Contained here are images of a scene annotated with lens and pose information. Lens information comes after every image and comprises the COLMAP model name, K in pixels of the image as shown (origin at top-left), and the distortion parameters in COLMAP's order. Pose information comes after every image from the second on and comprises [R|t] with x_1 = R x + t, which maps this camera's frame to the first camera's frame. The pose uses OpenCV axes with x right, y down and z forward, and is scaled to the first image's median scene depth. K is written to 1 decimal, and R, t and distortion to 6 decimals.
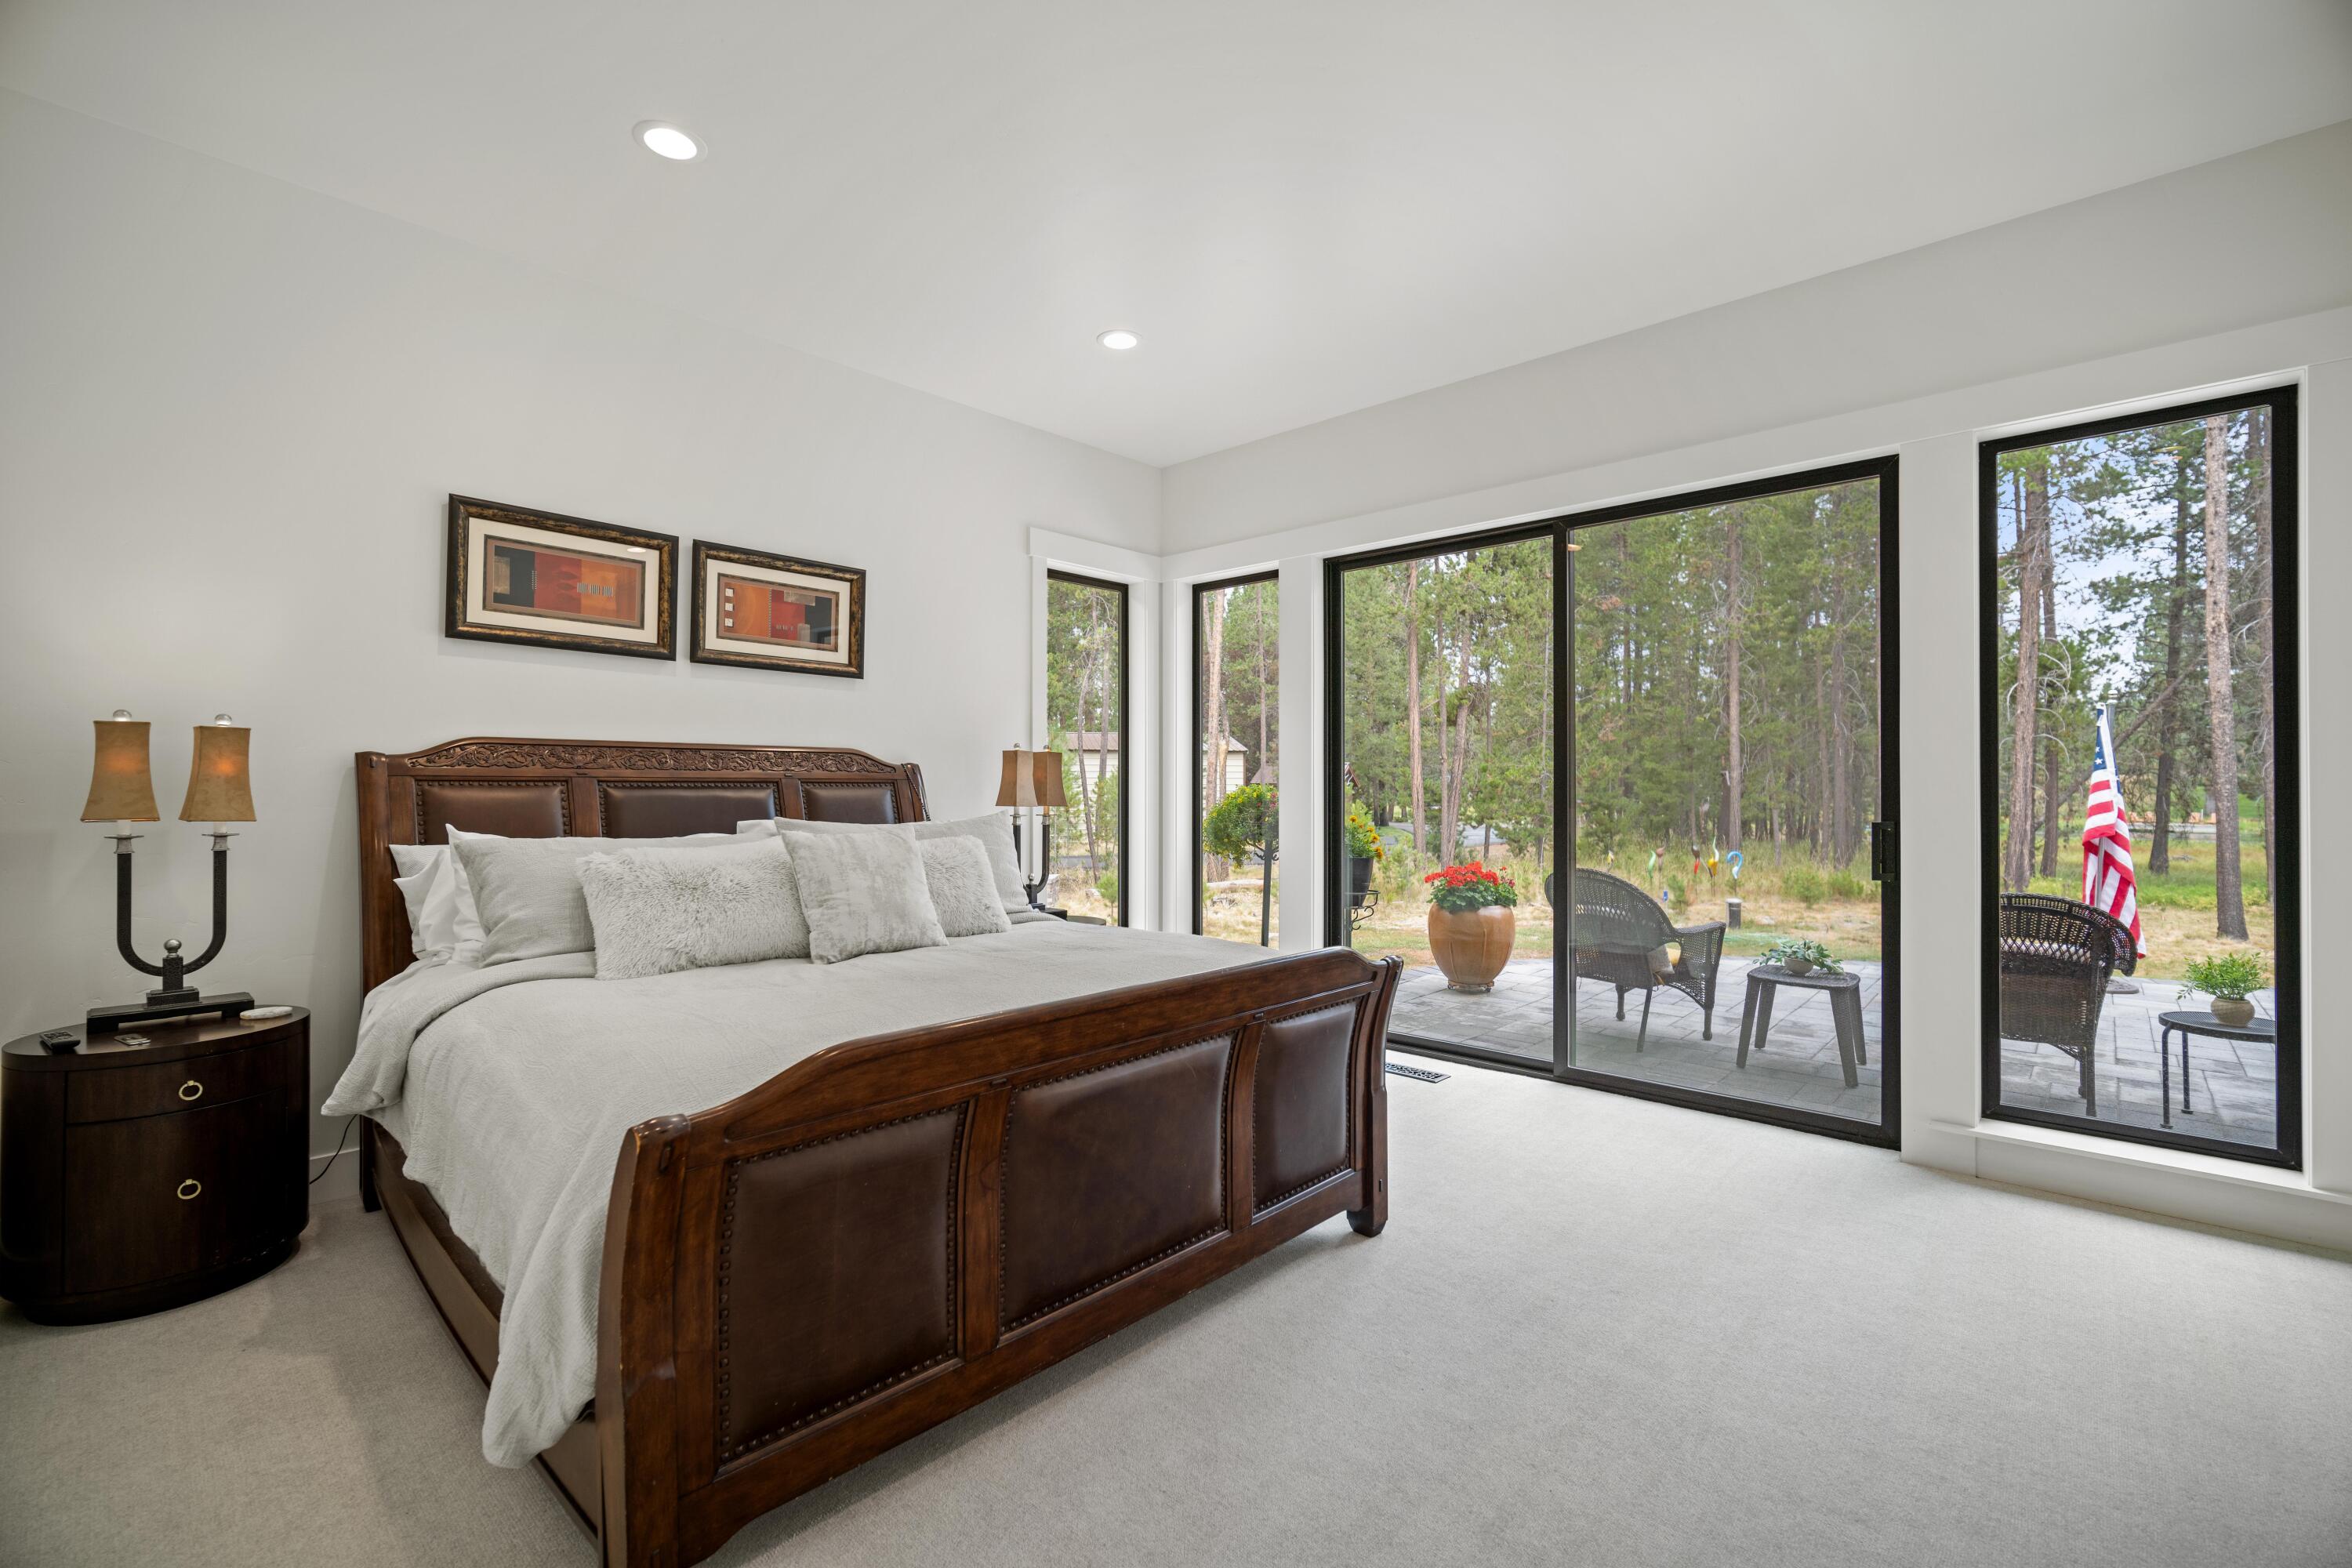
lens RADIAL K [[1024.7, 0, 1184.3], [0, 1024.7, 778.7], [0, 0, 1]] dist [-0.012373, 0.002430]
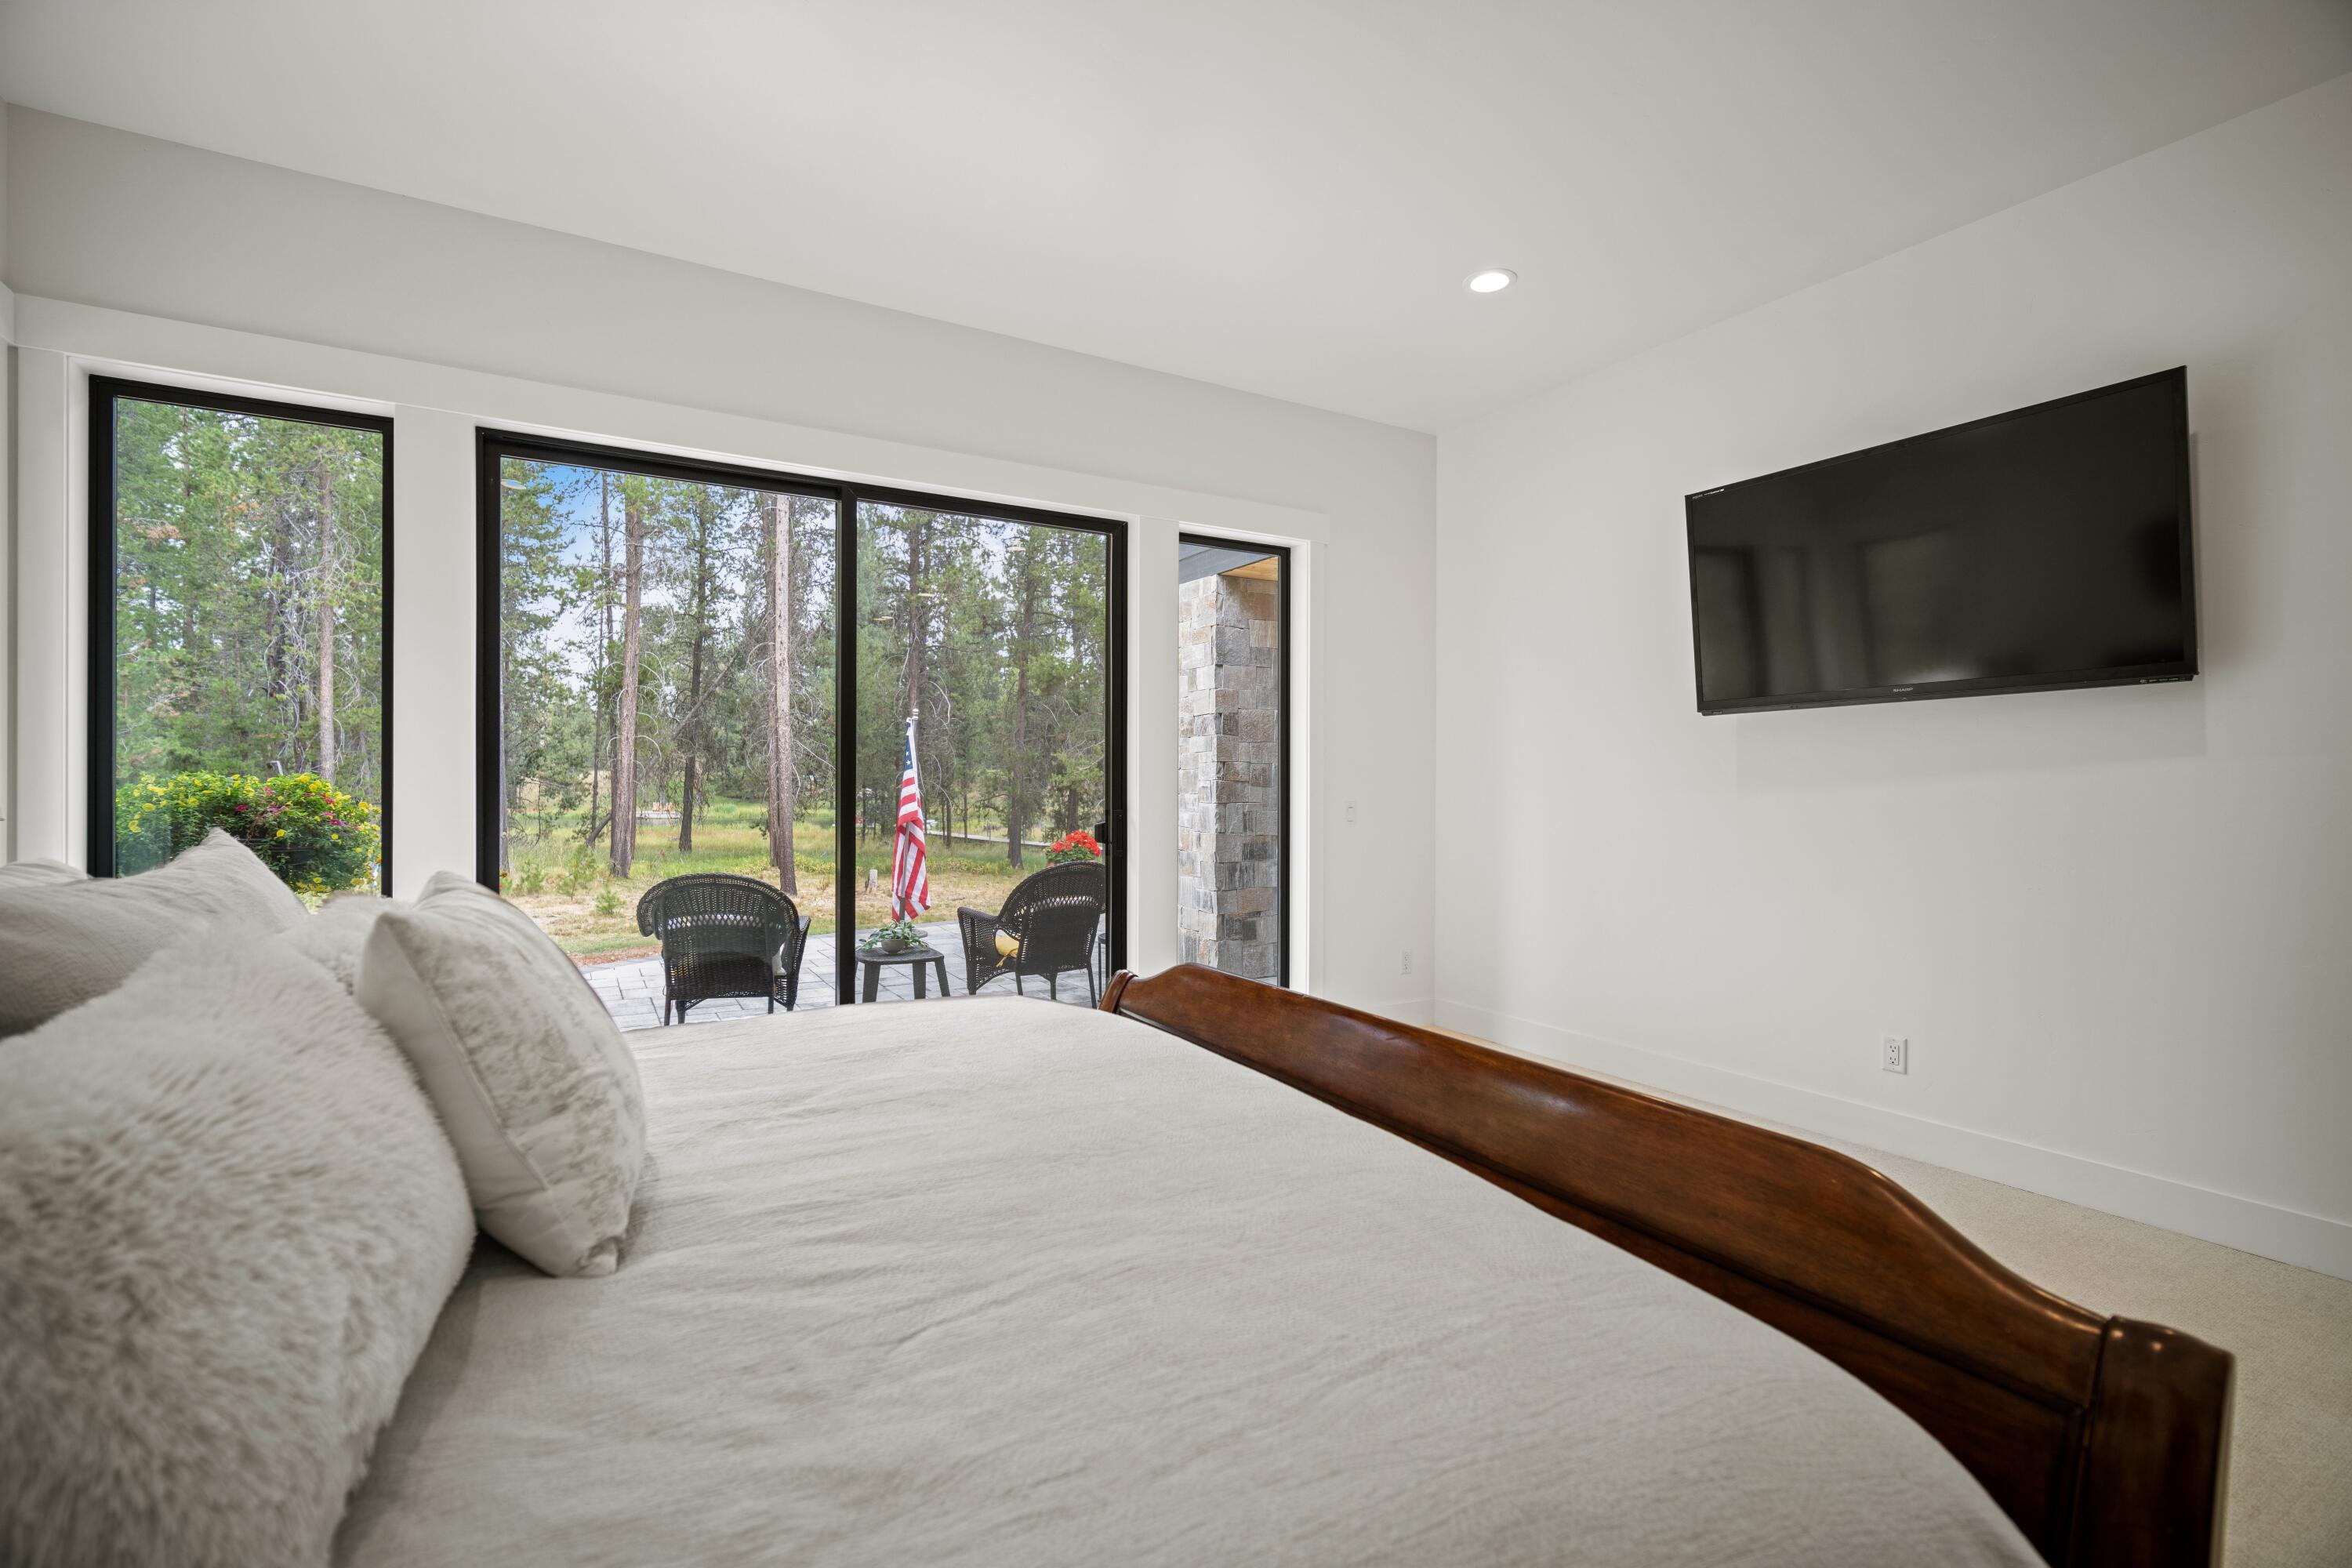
lens RADIAL K [[1024.7, 0, 1182.3], [0, 1024.7, 790.4], [0, 0, 1]] dist [-0.012373, 0.002430]
pose [[0.294747, -0.004864, 0.955563, -0.252542], [-0.011675, 0.999894, 0.008691, 0.003112], [-0.955504, -0.013718, 0.294659, 0.276054]]
